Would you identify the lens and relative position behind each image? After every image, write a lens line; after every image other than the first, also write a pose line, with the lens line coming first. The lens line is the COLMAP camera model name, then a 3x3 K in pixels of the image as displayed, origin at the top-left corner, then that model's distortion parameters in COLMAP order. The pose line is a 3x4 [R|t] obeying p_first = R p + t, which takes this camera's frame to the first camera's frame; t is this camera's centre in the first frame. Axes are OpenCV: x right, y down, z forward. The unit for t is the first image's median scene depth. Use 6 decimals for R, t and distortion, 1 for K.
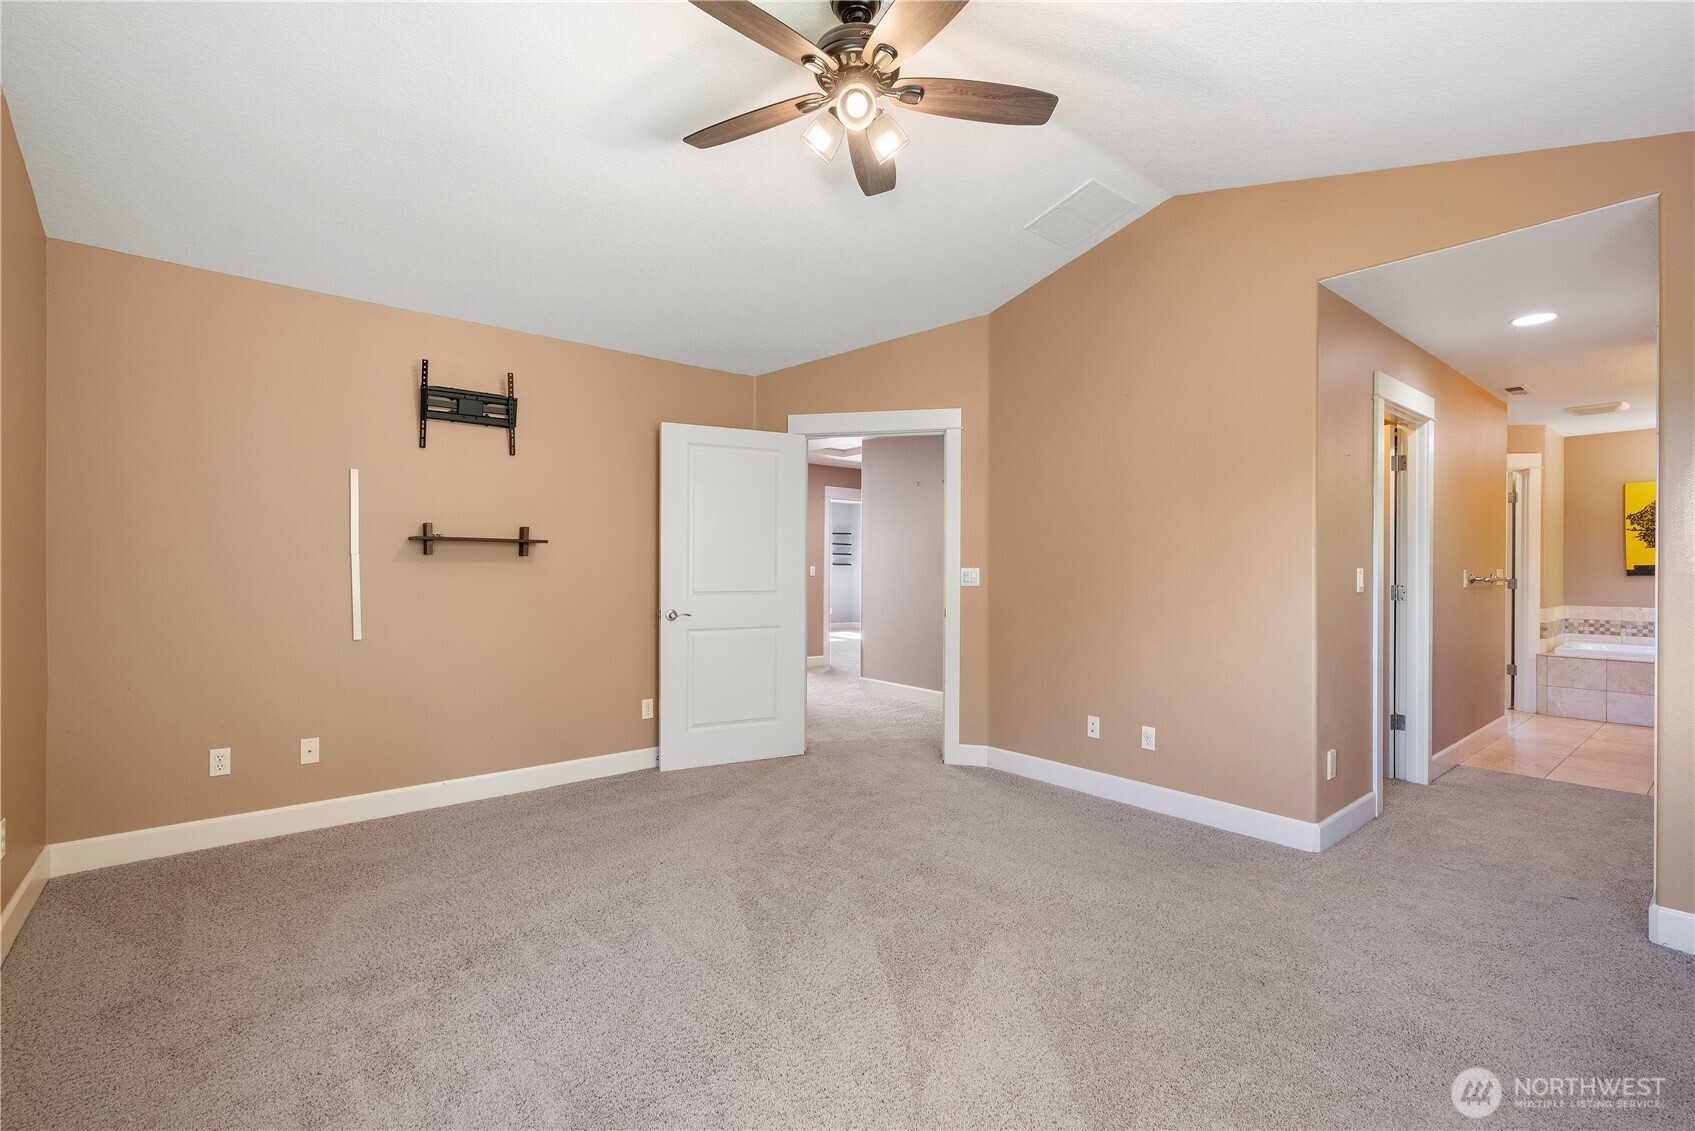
lens RADIAL K [[759.1, 0, 847.3], [0, 759.1, 570.6], [0, 0, 1]] dist [-0.002254, 0.000384]
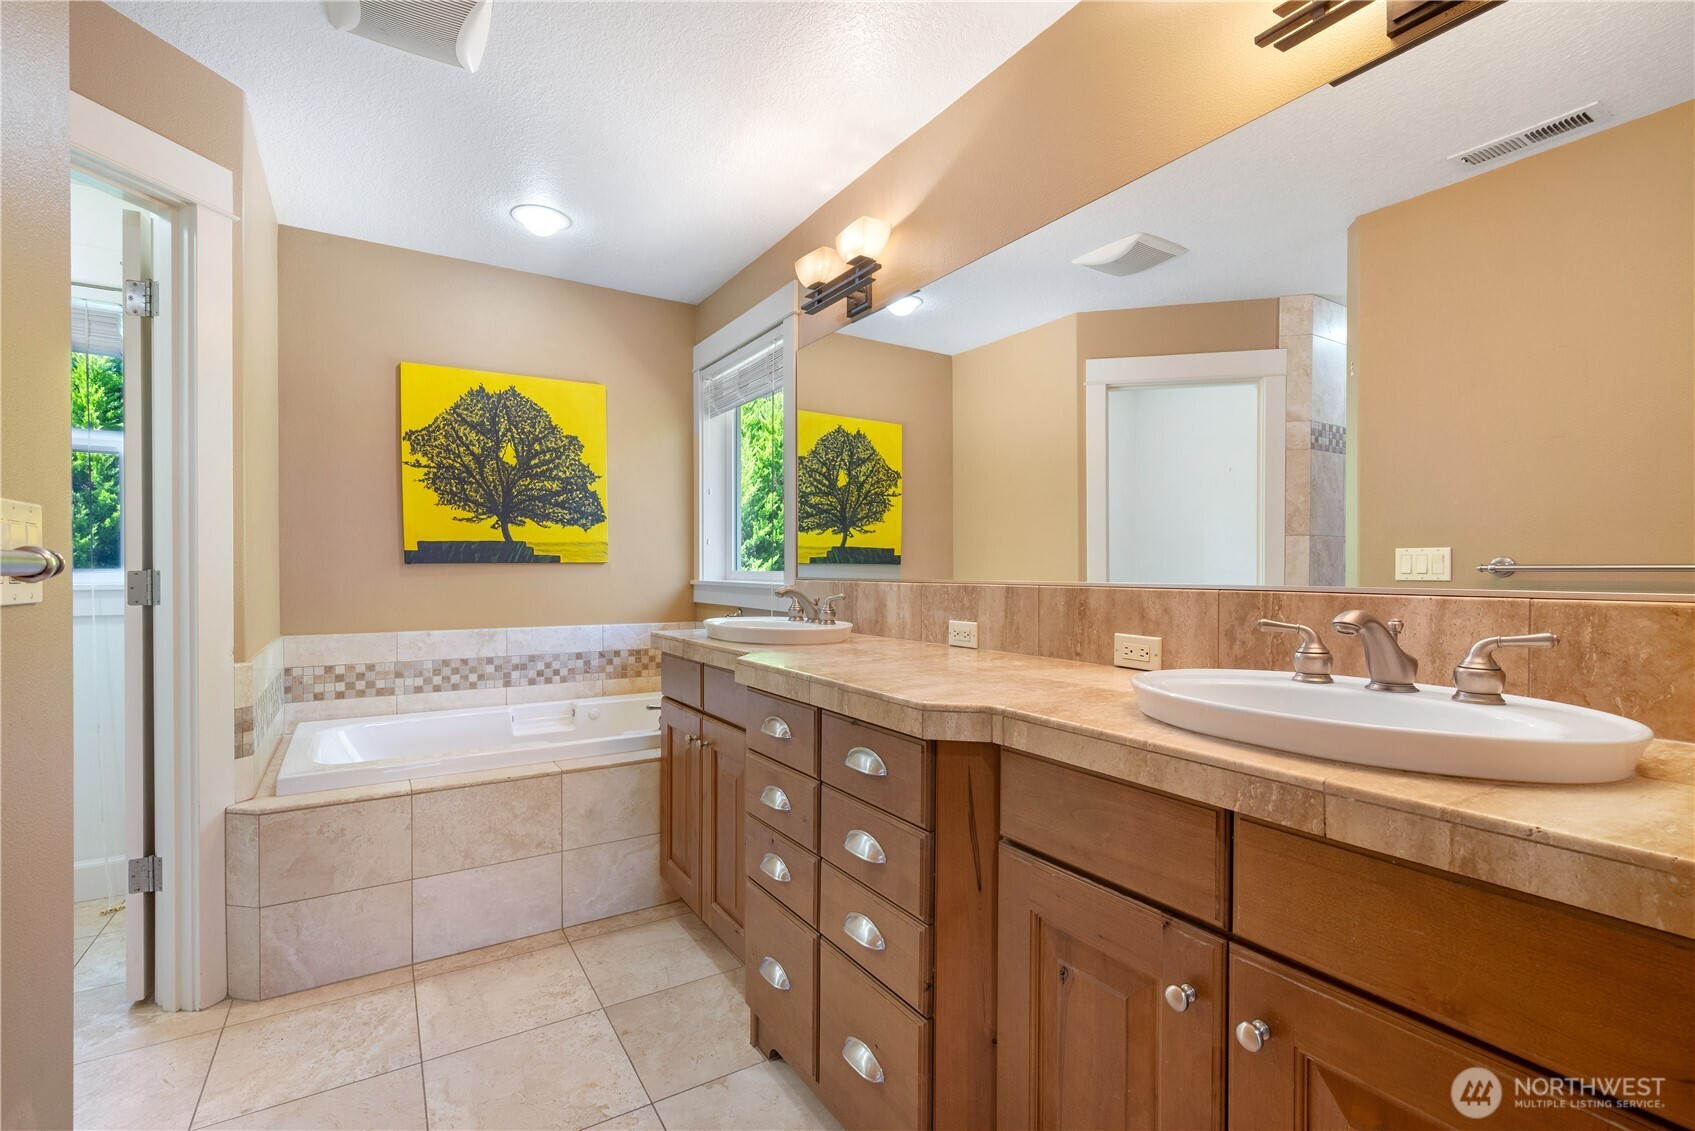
lens RADIAL K [[759.1, 0, 846.5], [0, 759.1, 572.8], [0, 0, 1]] dist [-0.002254, 0.000384]
pose [[0.128506, -0.007300, 0.991682, 0.606417], [0.004567, 0.999967, 0.006769, 0.010563], [-0.991698, 0.003659, 0.128535, 0.674983]]
